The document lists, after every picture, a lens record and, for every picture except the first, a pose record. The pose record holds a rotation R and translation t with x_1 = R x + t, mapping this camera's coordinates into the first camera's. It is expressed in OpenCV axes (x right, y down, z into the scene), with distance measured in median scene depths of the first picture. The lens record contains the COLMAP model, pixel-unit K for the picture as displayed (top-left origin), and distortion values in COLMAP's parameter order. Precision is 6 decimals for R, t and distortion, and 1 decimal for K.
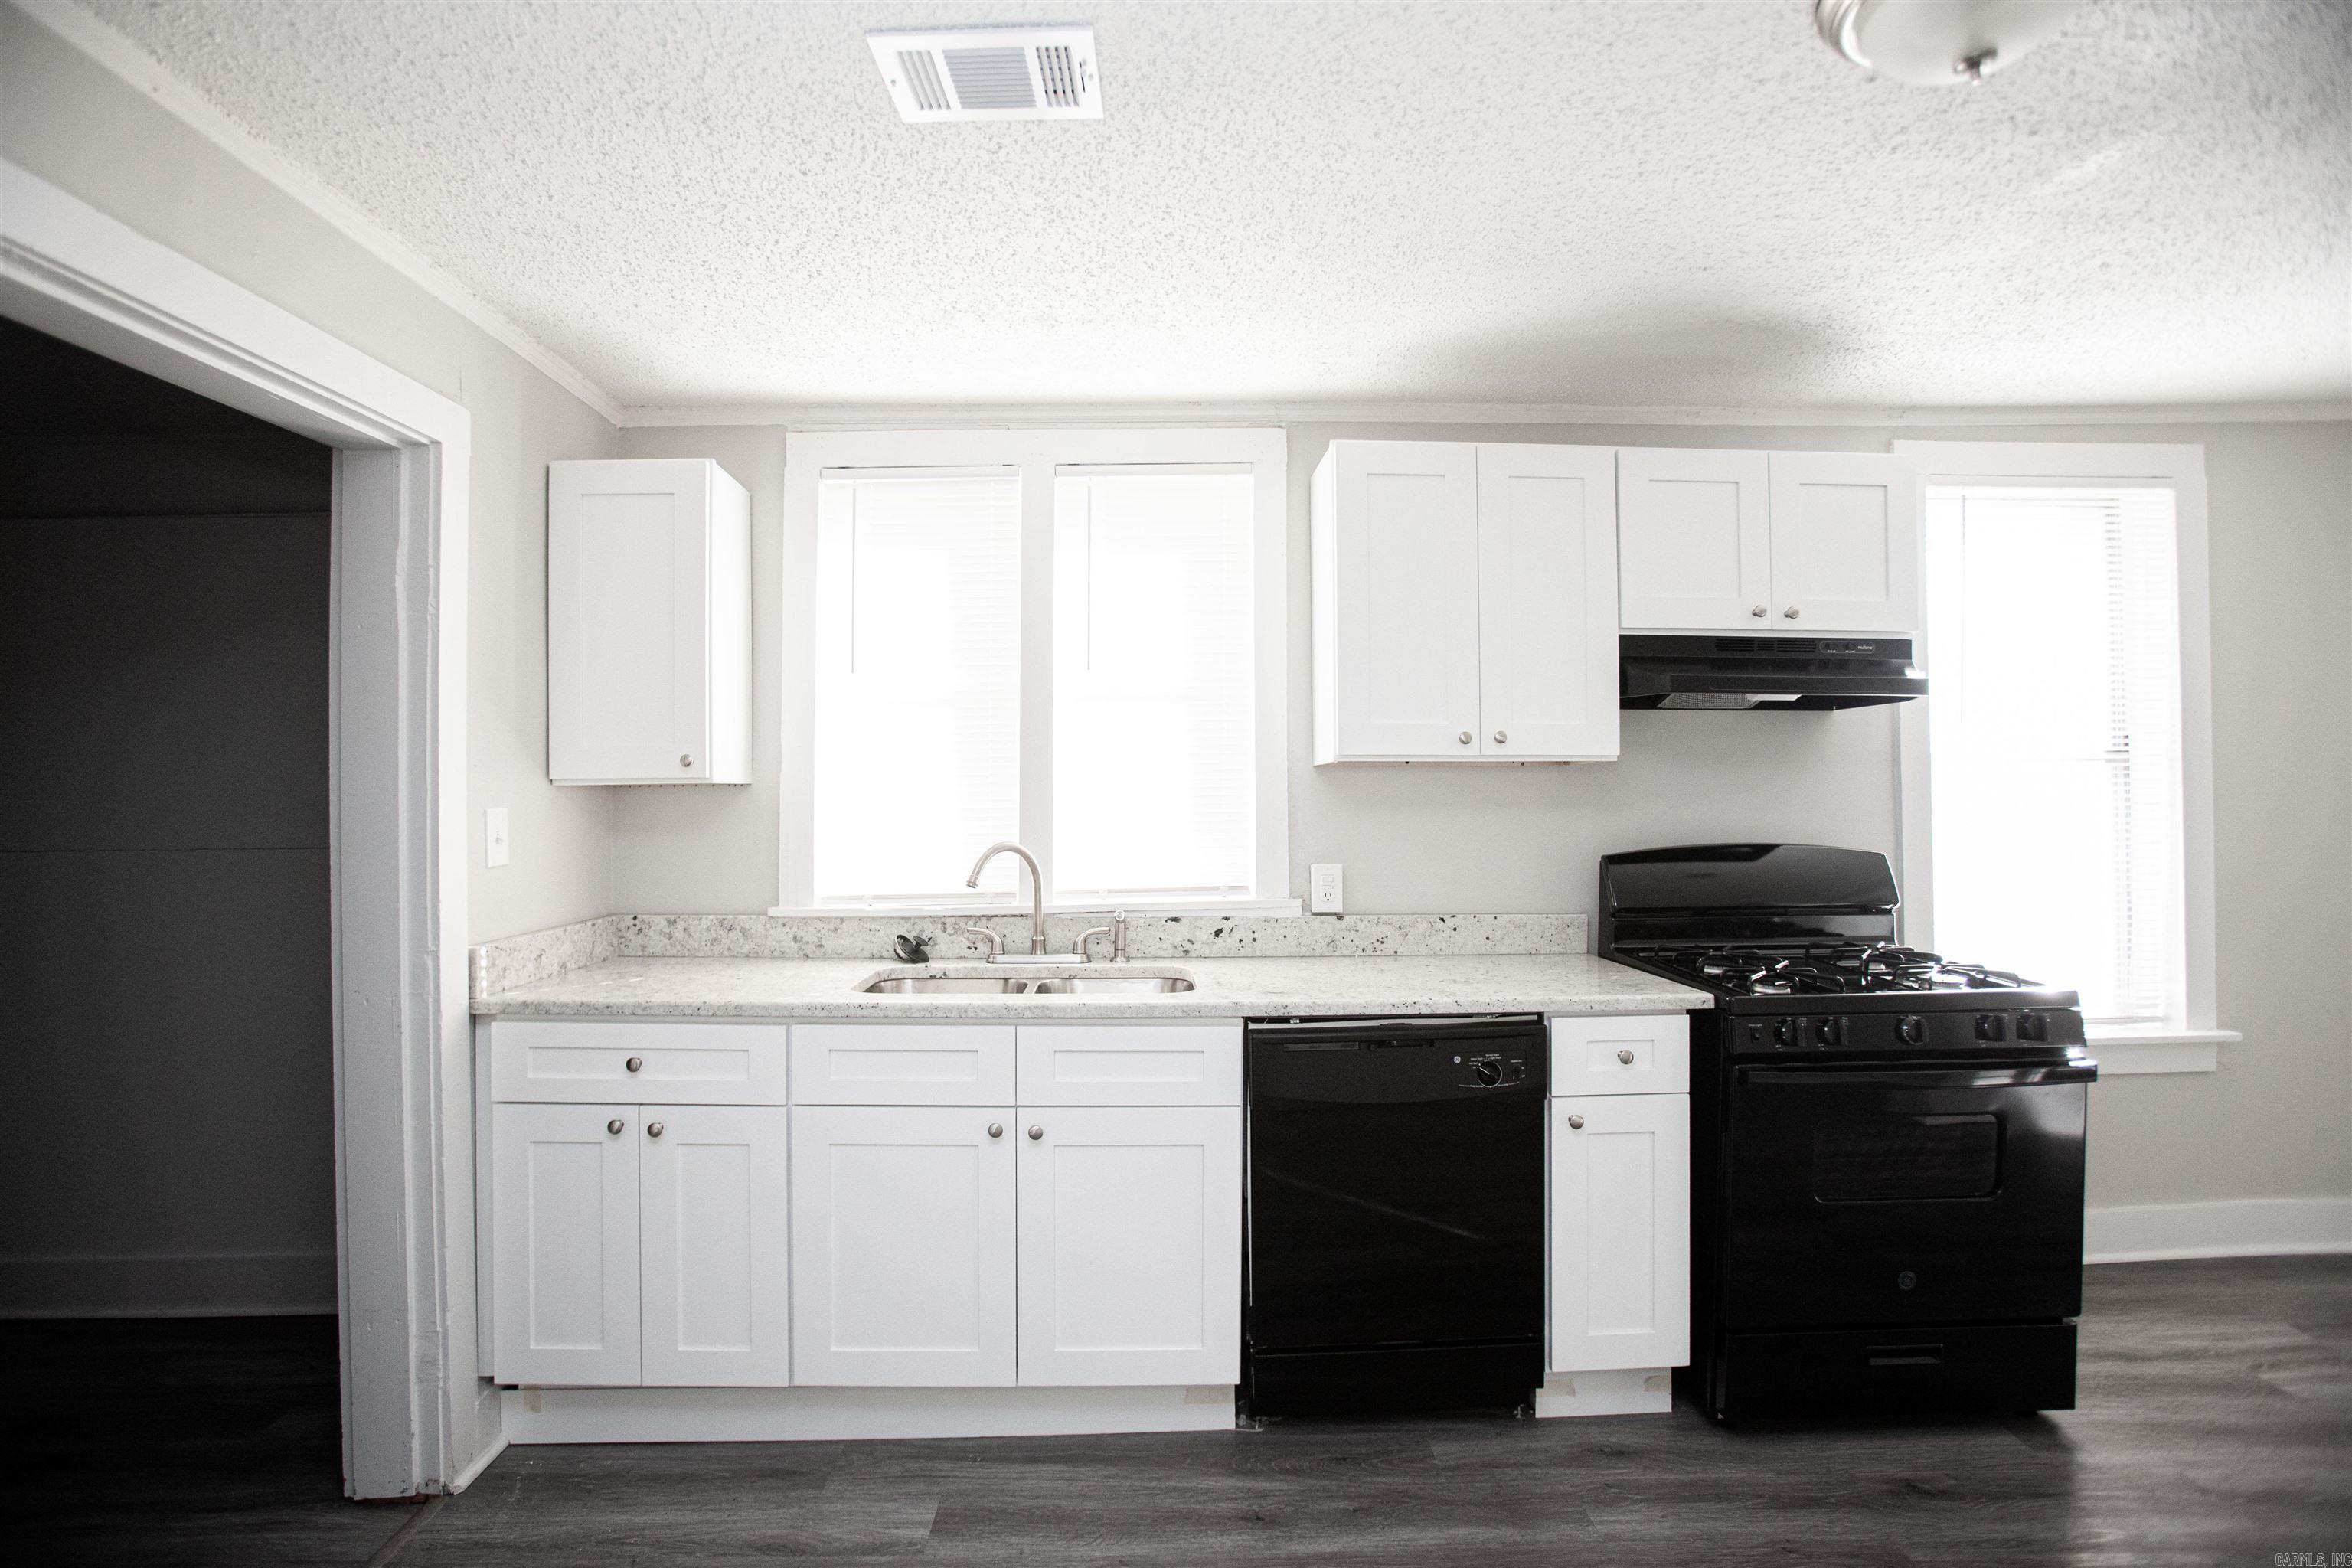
lens RADIAL K [[1149.5, 0, 1176.0], [0, 1149.5, 784.0], [0, 0, 1]] dist [-0.056907, 0.000130]
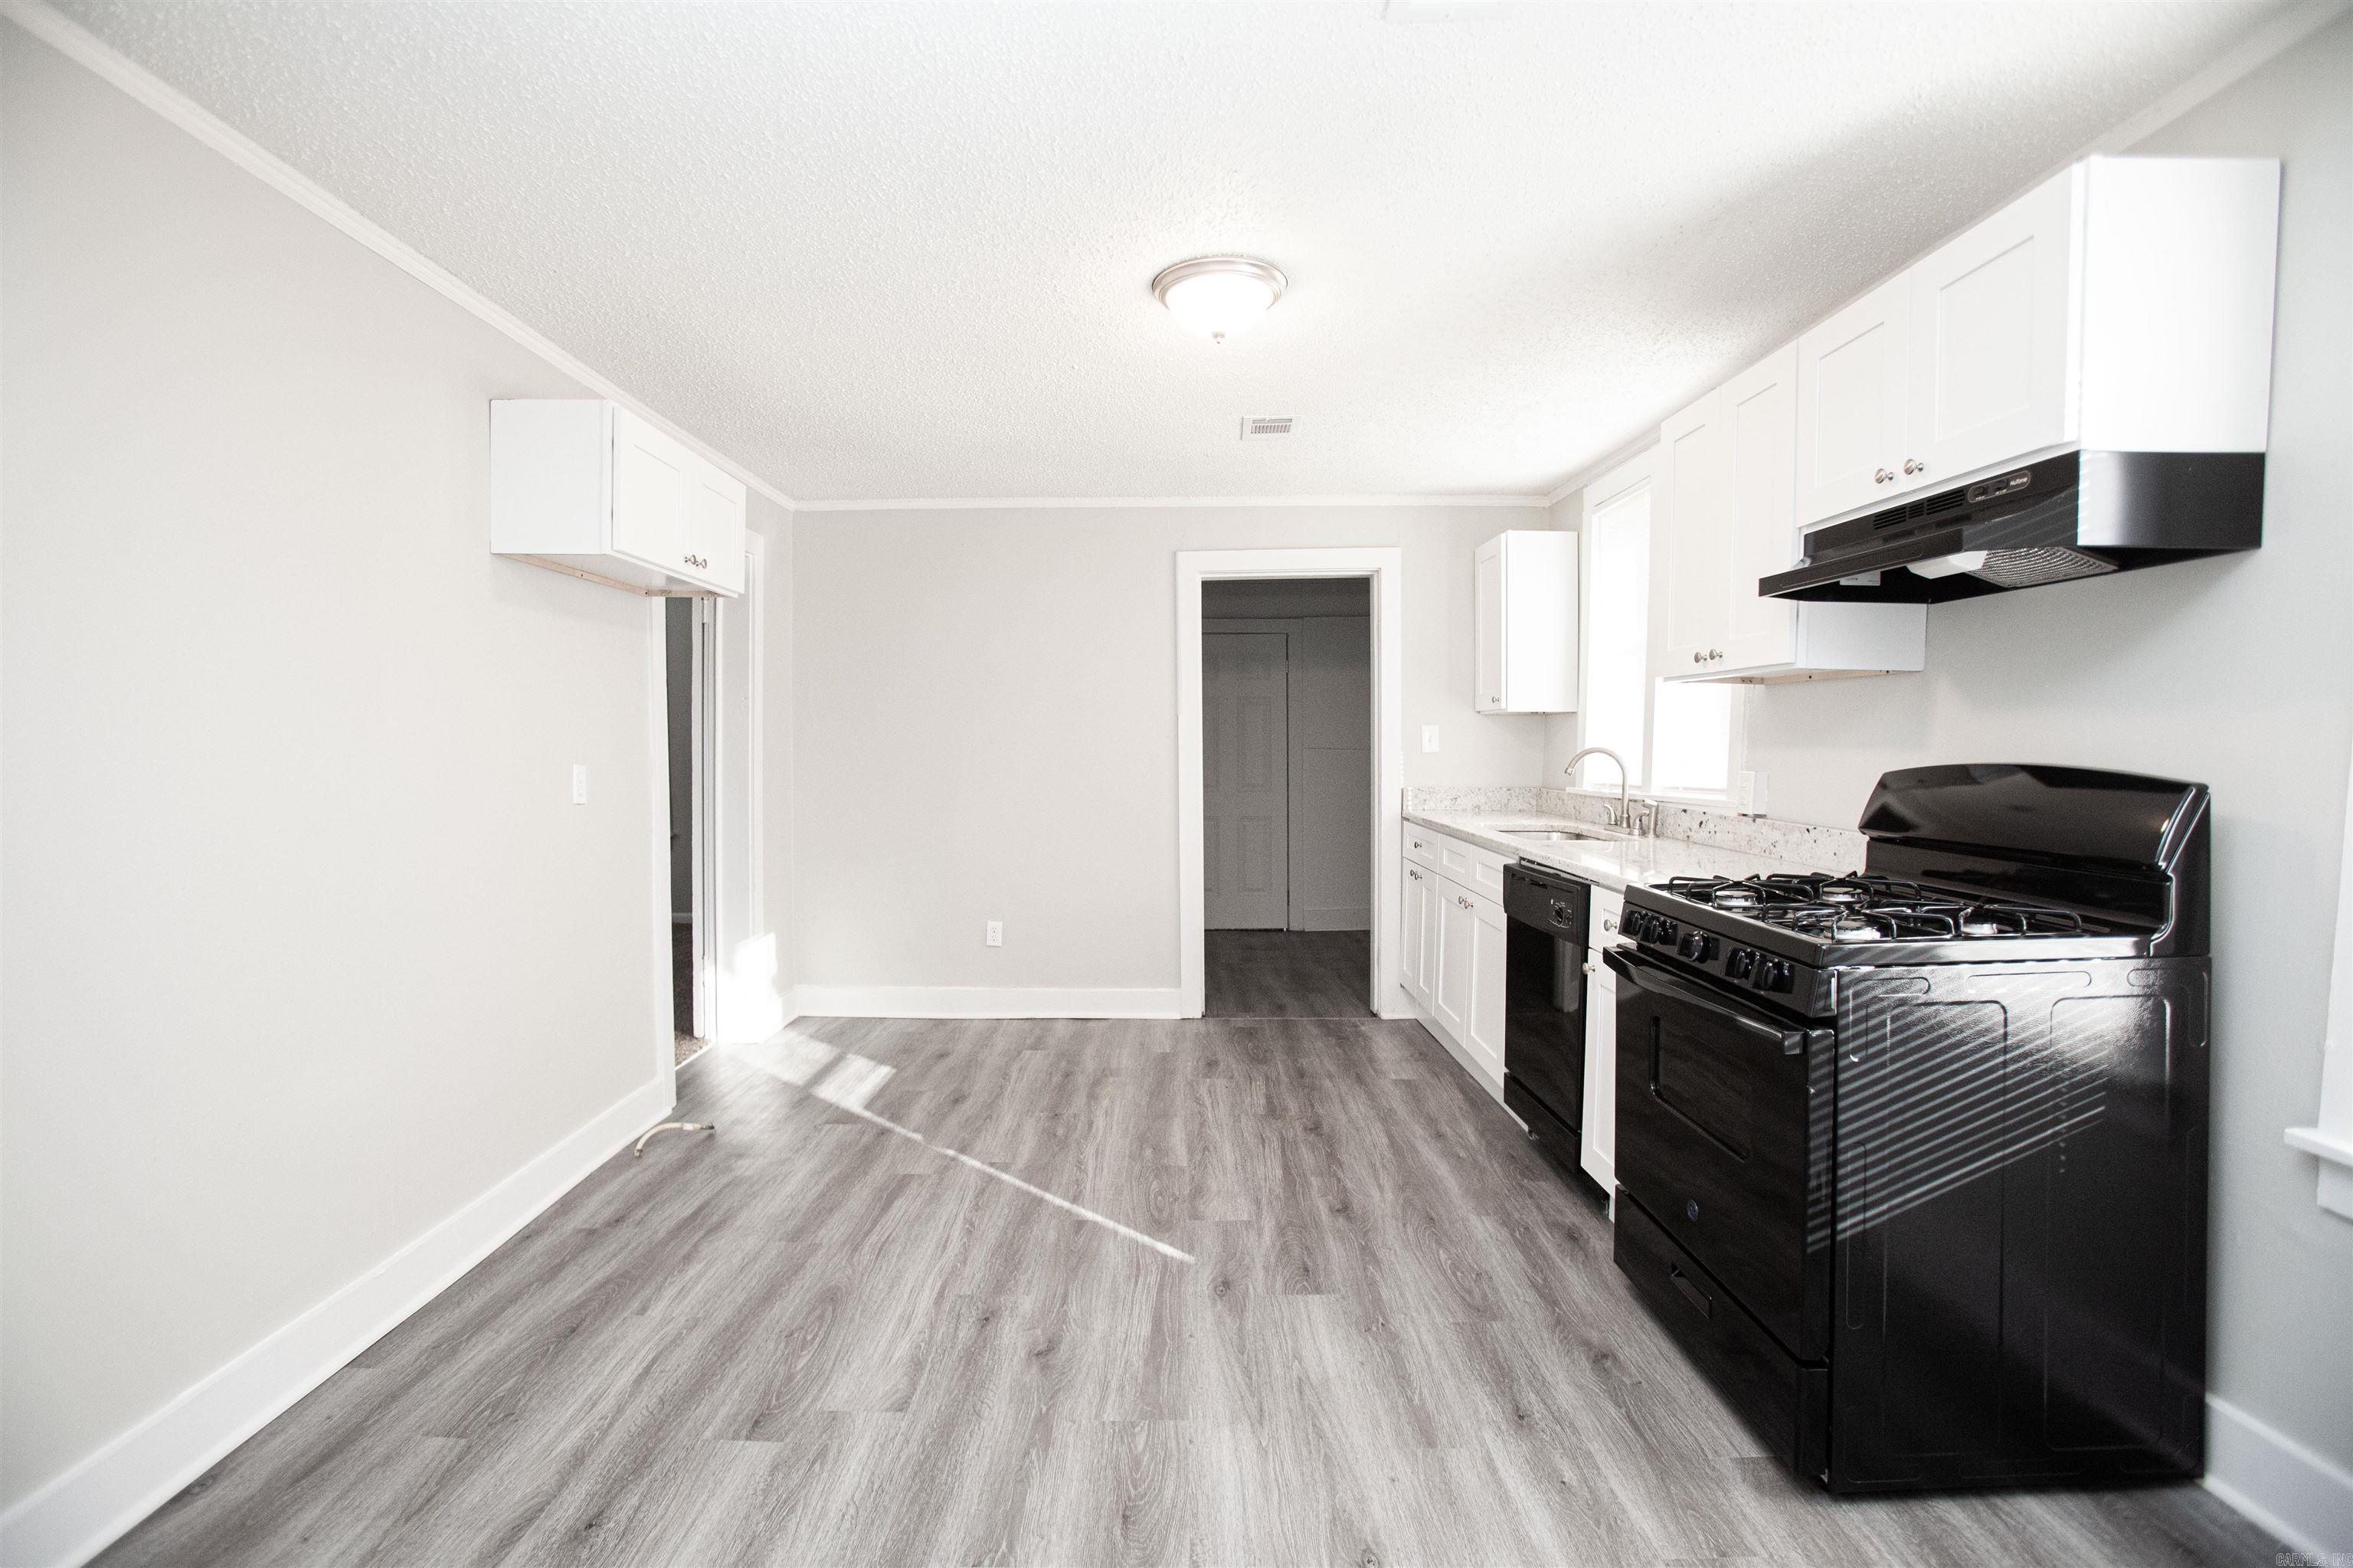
lens RADIAL K [[1127.1, 0, 1176.2], [0, 1127.1, 757.3], [0, 0, 1]] dist [-0.000049, 0.000062]
pose [[0.006610, 0.025118, -0.999663, 1.278908], [0.013980, 0.999584, 0.025209, 0.017483], [0.999880, -0.014142, 0.006256, 0.422720]]
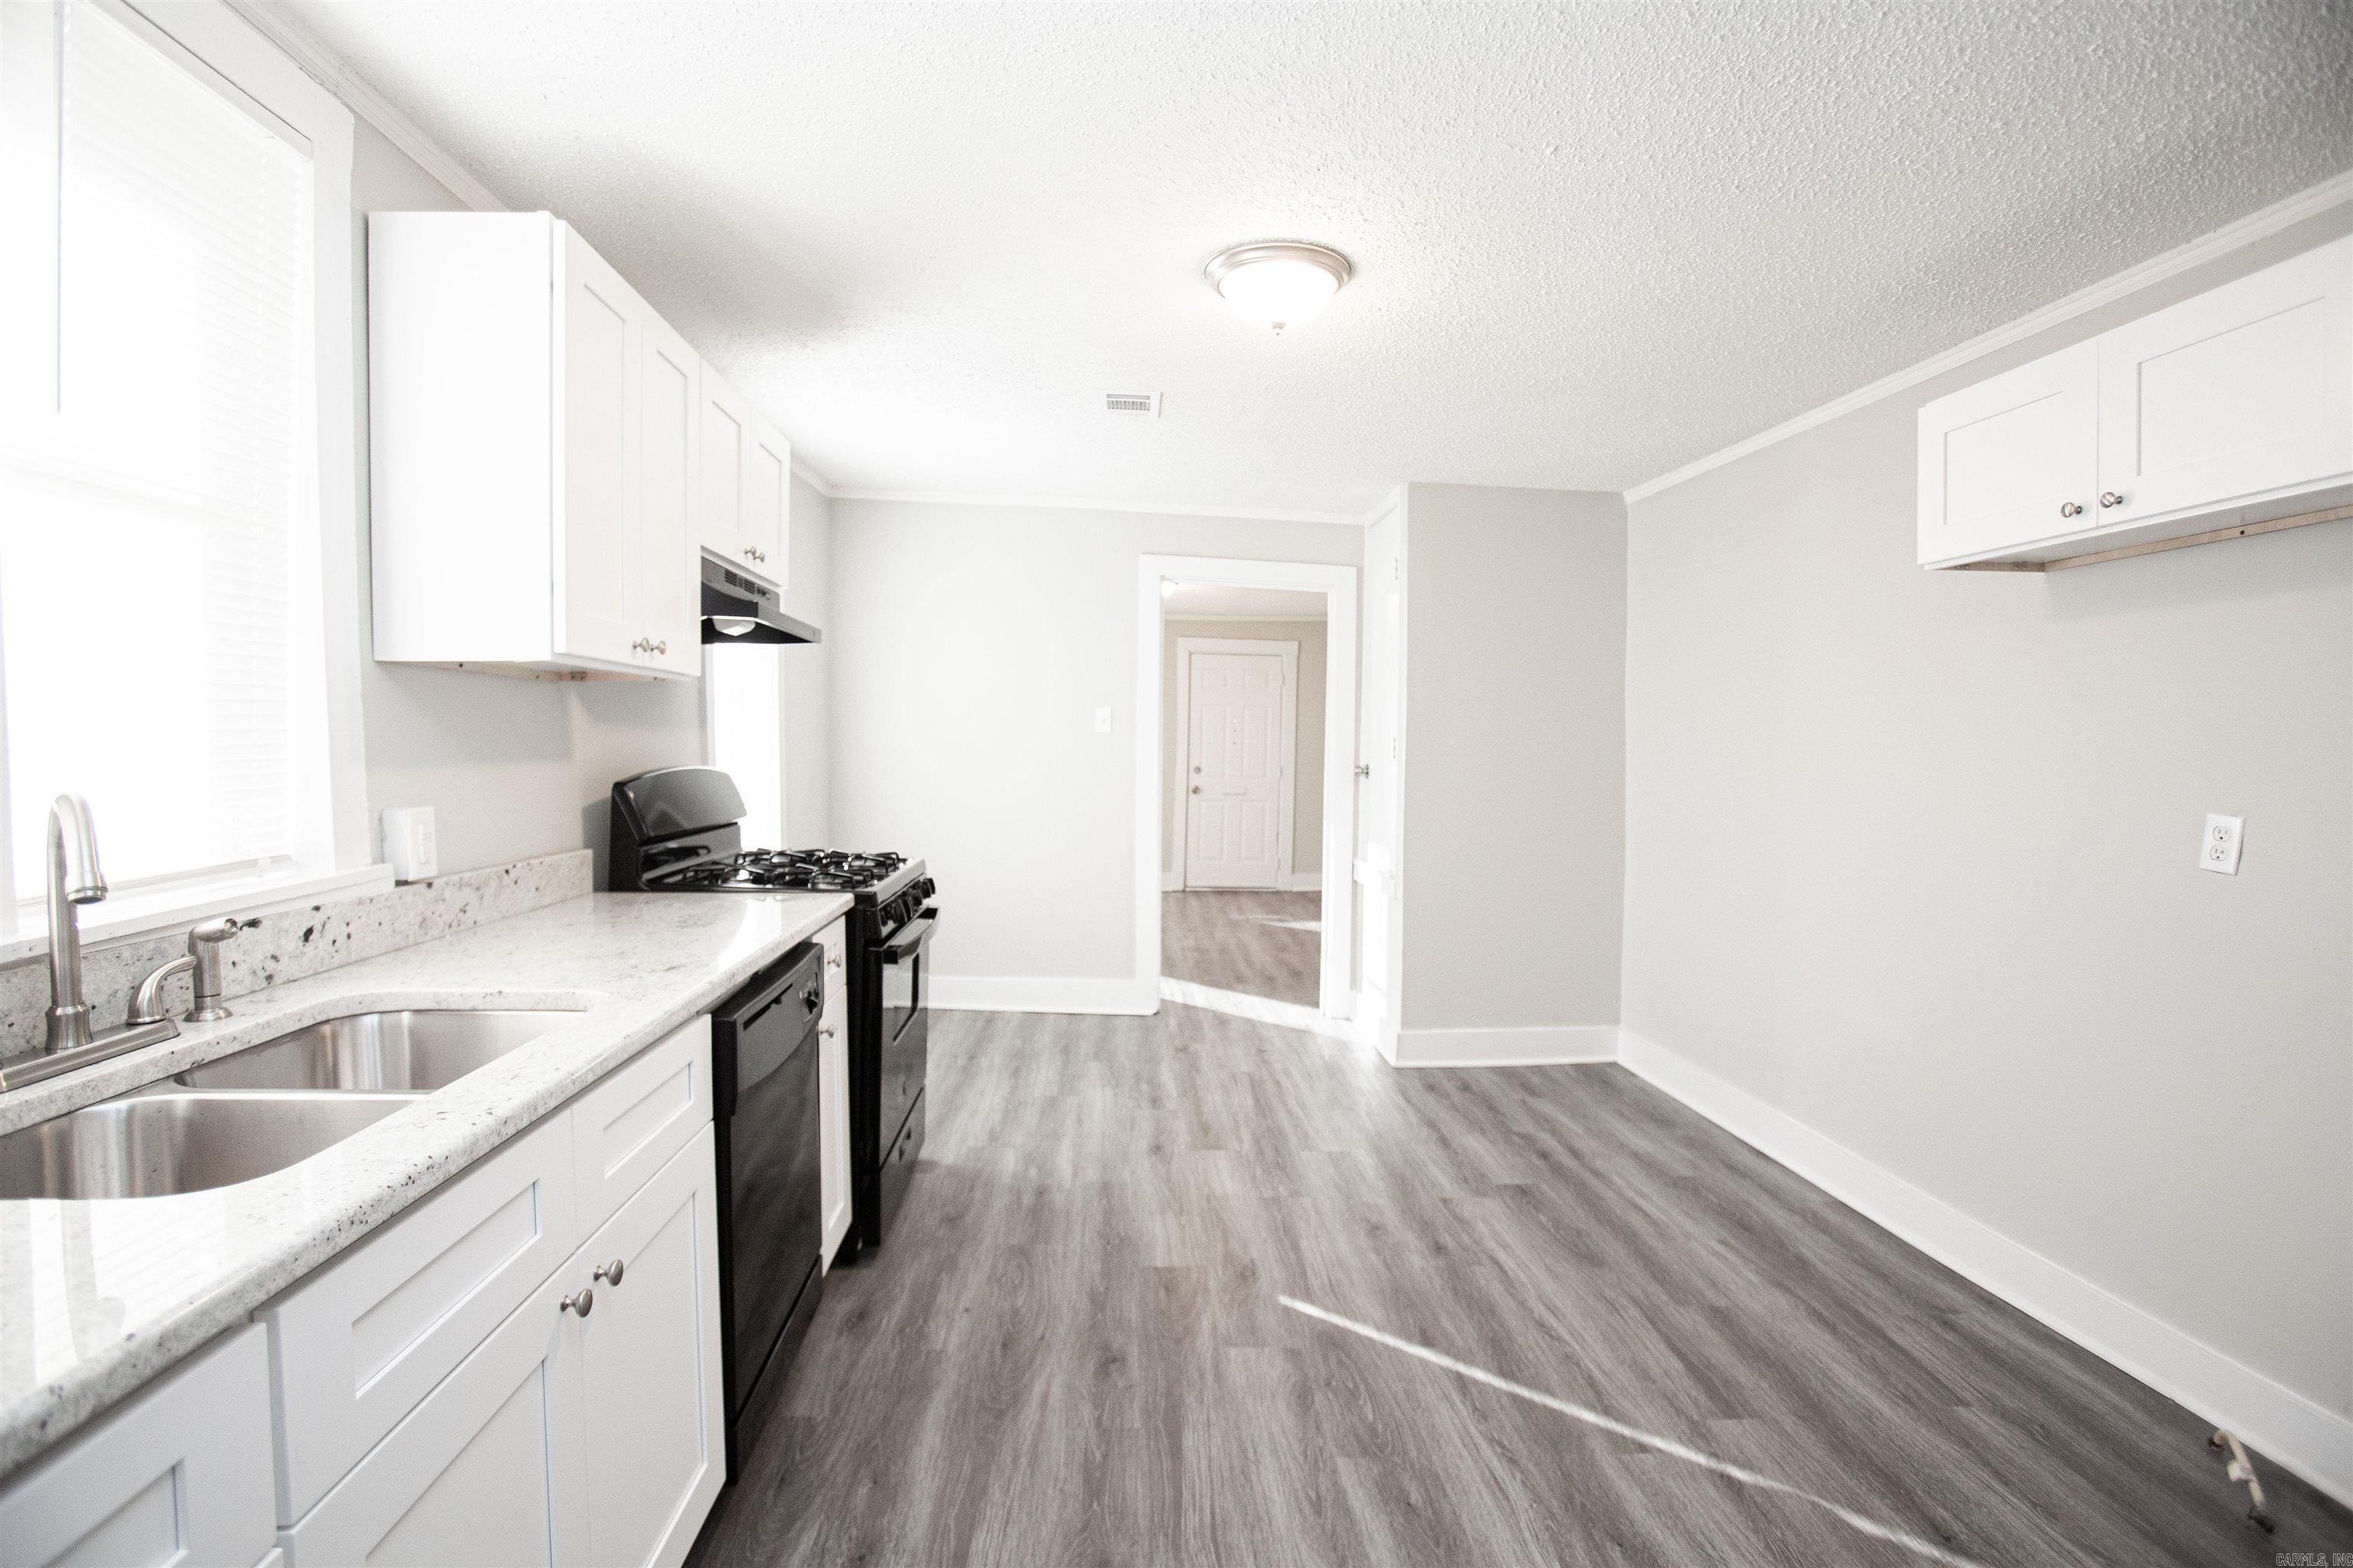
lens RADIAL K [[1127.1, 0, 1176.2], [0, 1127.1, 757.3], [0, 0, 1]] dist [-0.000049, 0.000062]
pose [[-0.064355, -0.006271, 0.997907, -0.569792], [-0.031292, 0.999501, 0.004263, 0.022056], [-0.997436, -0.030952, -0.064519, 0.595657]]
